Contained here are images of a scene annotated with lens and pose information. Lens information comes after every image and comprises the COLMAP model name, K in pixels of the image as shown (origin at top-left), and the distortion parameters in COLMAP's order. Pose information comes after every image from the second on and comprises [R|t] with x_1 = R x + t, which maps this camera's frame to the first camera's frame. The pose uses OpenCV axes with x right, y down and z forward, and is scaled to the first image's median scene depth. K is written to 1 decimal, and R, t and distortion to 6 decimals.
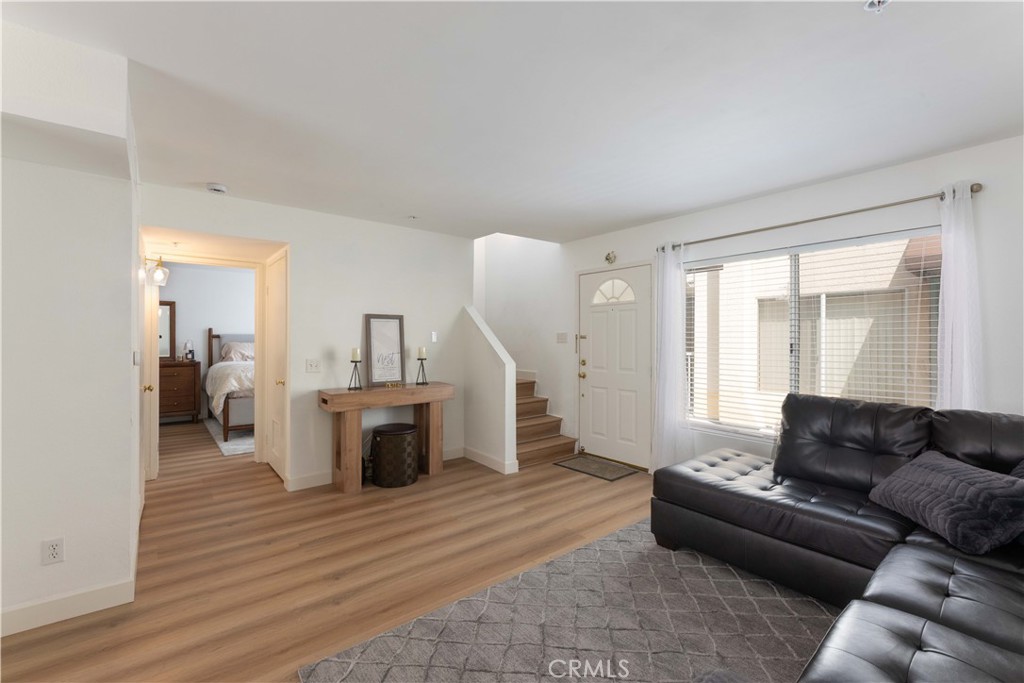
lens RADIAL K [[431.1, 0, 504.4], [0, 431.1, 340.4], [0, 0, 1]] dist [-0.000480, -0.000016]
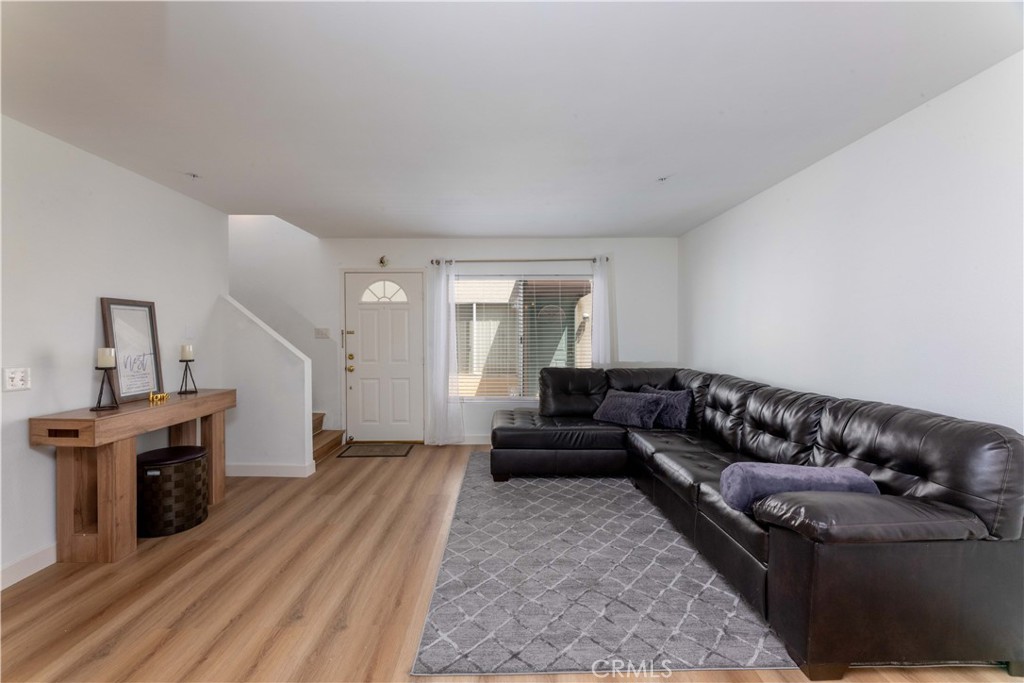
lens RADIAL K [[407.1, 0, 501.8], [0, 407.1, 344.7], [0, 0, 1]] dist [0.000006, 0.000096]
pose [[0.622785, -0.021710, 0.782092, -0.411360], [0.004700, 0.999701, 0.024008, 0.000119], [-0.782379, -0.011276, 0.622701, 0.107601]]
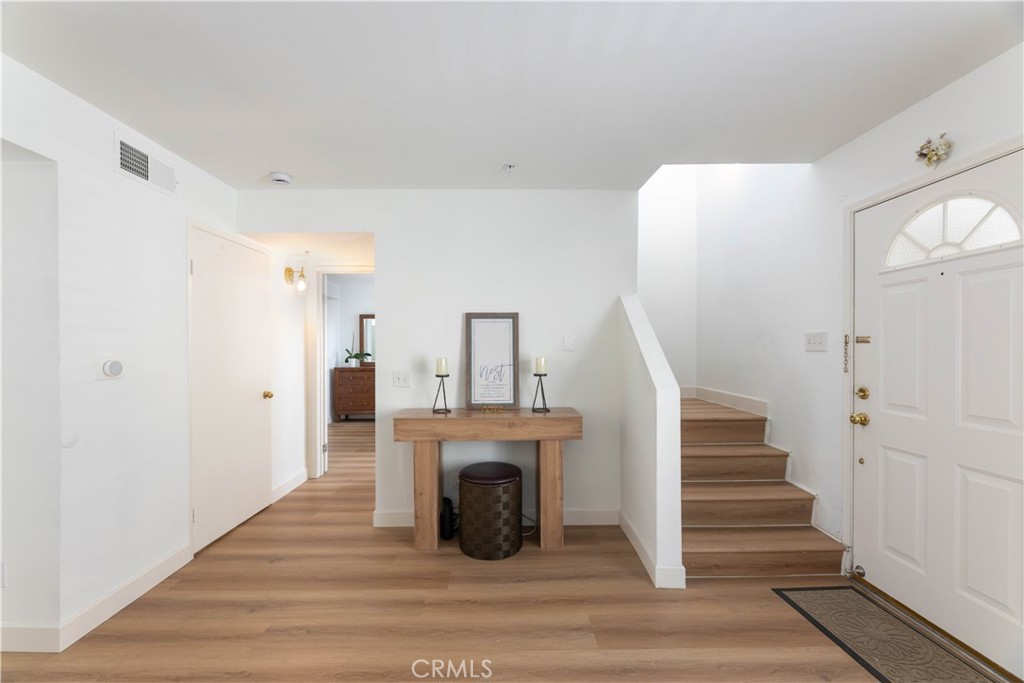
lens RADIAL K [[412.2, 0, 505.5], [0, 412.2, 349.7], [0, 0, 1]] dist [0.000072, -0.000044]
pose [[0.790081, 0.001437, -0.613001, 0.170400], [0.001847, 0.999987, 0.004724, 0.000134], [0.613000, -0.004864, 0.790068, 0.446302]]
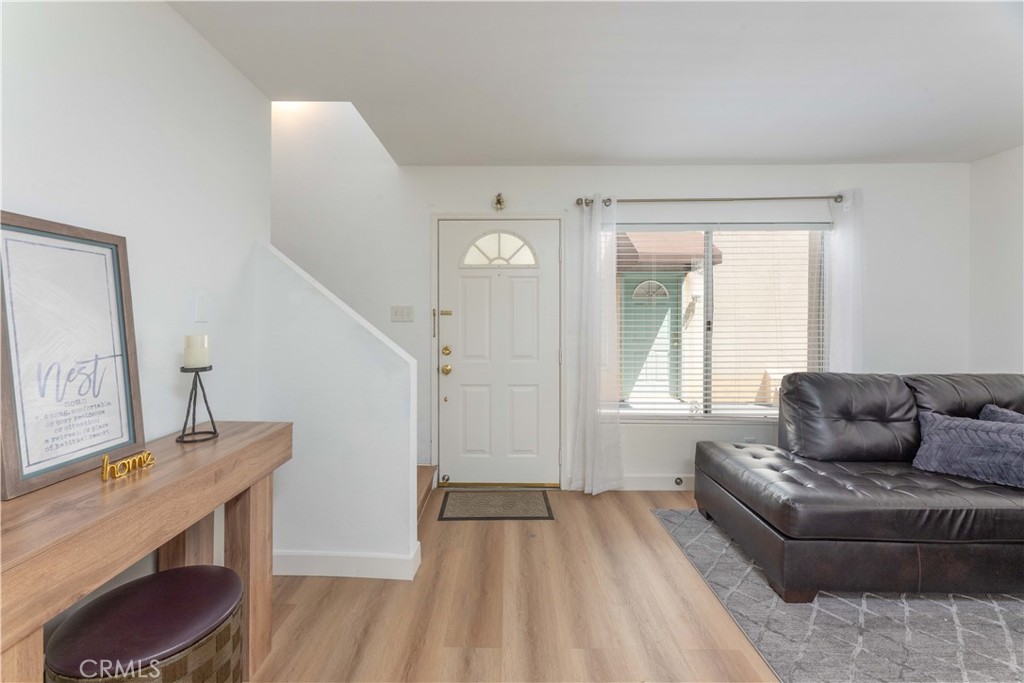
lens RADIAL K [[415.5, 0, 502.1], [0, 415.5, 324.0], [0, 0, 1]] dist [-0.001307, -0.000434]
pose [[0.636186, -0.008862, 0.771485, -0.296818], [0.002069, 0.999950, 0.009780, 0.003861], [-0.771533, -0.004626, 0.636172, 0.589511]]
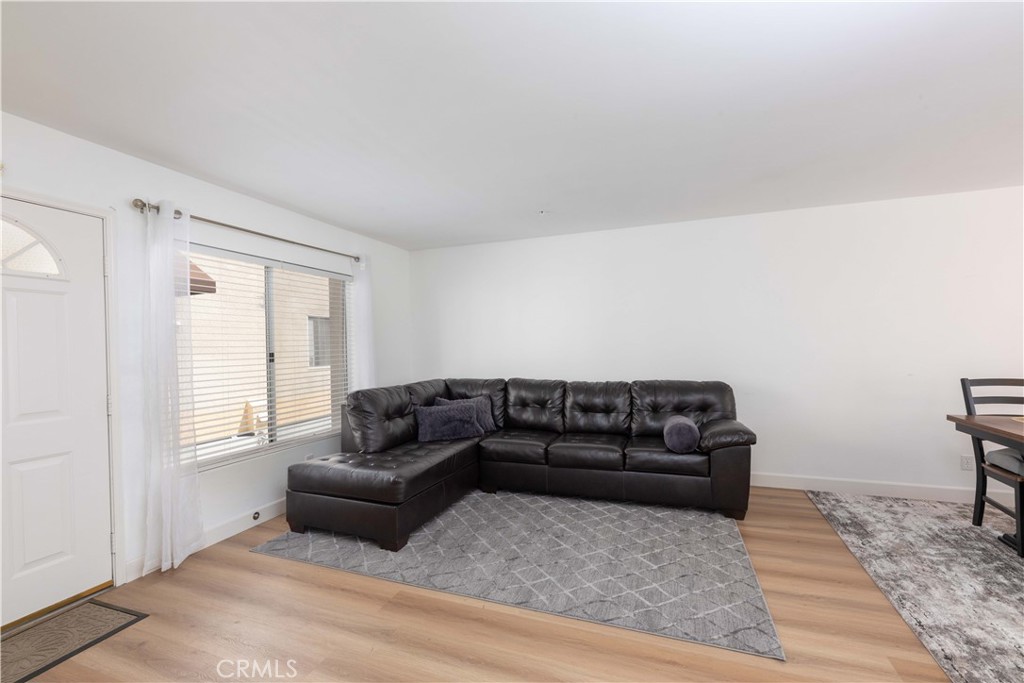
lens RADIAL K [[439.8, 0, 500.3], [0, 439.8, 346.5], [0, 0, 1]] dist [-0.001883, -0.000662]
pose [[-0.504851, 0.001875, 0.863205, -0.410635], [0.015928, 0.999848, 0.007144, -0.004234], [-0.863060, 0.017356, -0.504804, 0.823319]]
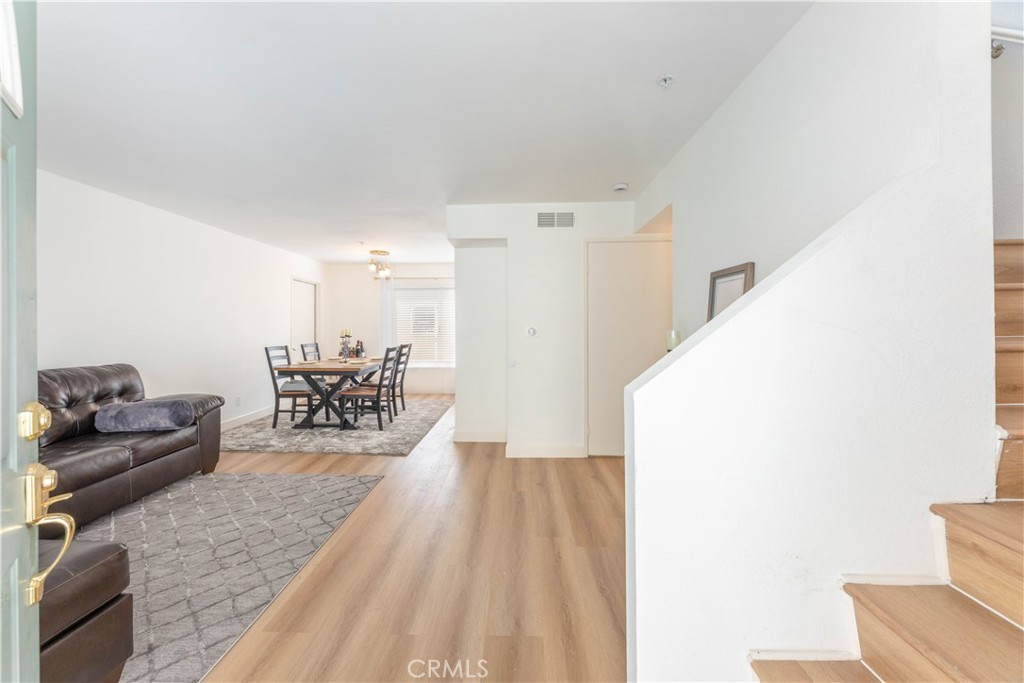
lens RADIAL K [[420.5, 0, 512.4], [0, 420.5, 336.1], [0, 0, 1]] dist [0.000054, 0.000008]
pose [[-0.635783, 0.017971, -0.771659, 0.278032], [0.002833, 0.999777, 0.020949, 0.010959], [0.771863, 0.011133, -0.635692, 1.098008]]
